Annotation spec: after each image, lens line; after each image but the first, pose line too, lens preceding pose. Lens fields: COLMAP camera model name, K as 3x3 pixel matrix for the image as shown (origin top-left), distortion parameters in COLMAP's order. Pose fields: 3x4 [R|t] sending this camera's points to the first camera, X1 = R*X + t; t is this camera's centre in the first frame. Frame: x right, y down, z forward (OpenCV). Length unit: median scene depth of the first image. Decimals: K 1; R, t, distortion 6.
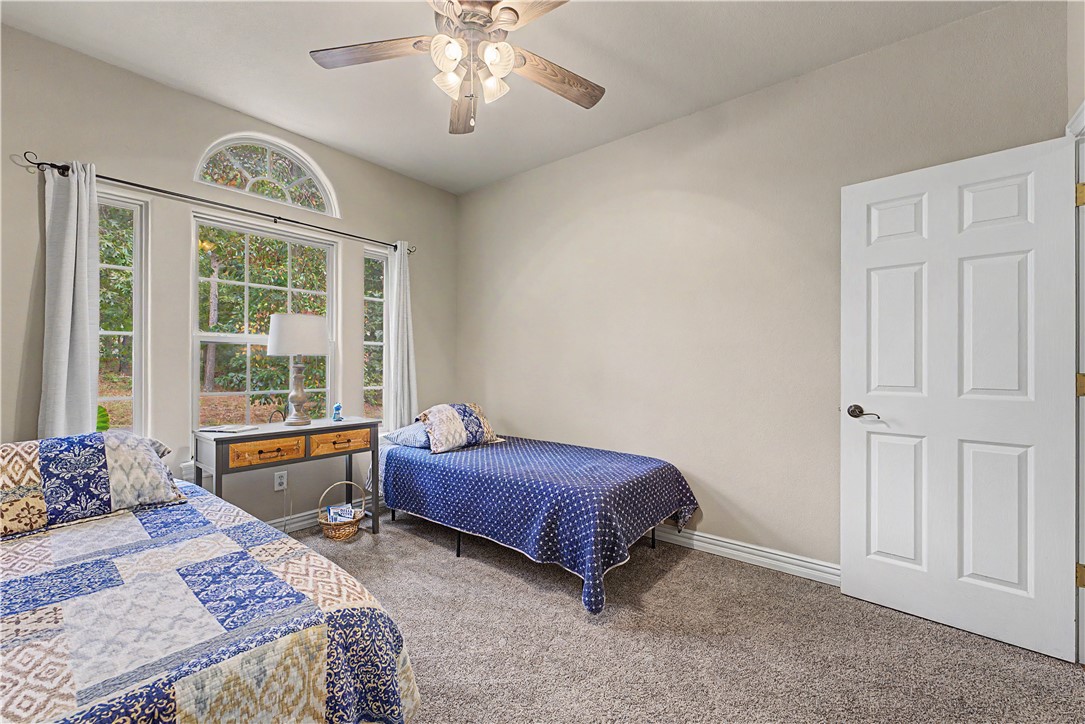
lens RADIAL K [[440.1, 0, 544.8], [0, 440.1, 362.0], [0, 0, 1]] dist [-0.001820, 0.000143]
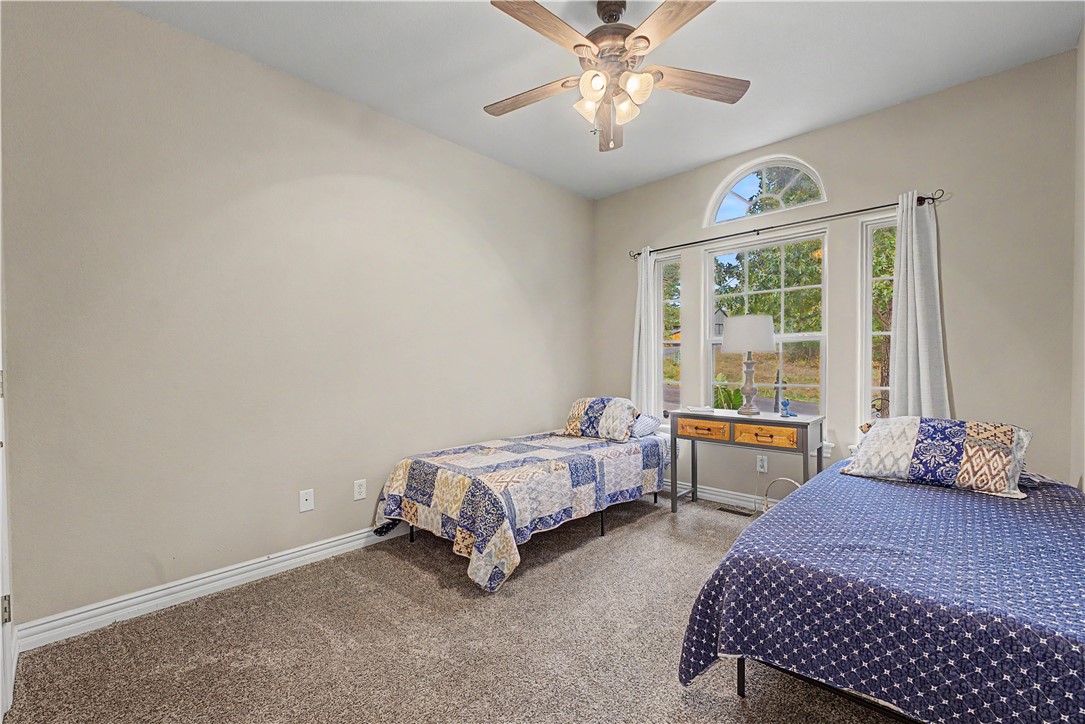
lens RADIAL K [[462.7, 0, 544.2], [0, 462.7, 365.6], [0, 0, 1]] dist [0.000873, -0.000035]
pose [[-0.087253, 0.008472, -0.996150, 0.657539], [0.014137, 0.999874, 0.007266, 0.003114], [0.996086, -0.013449, -0.087362, 0.582298]]
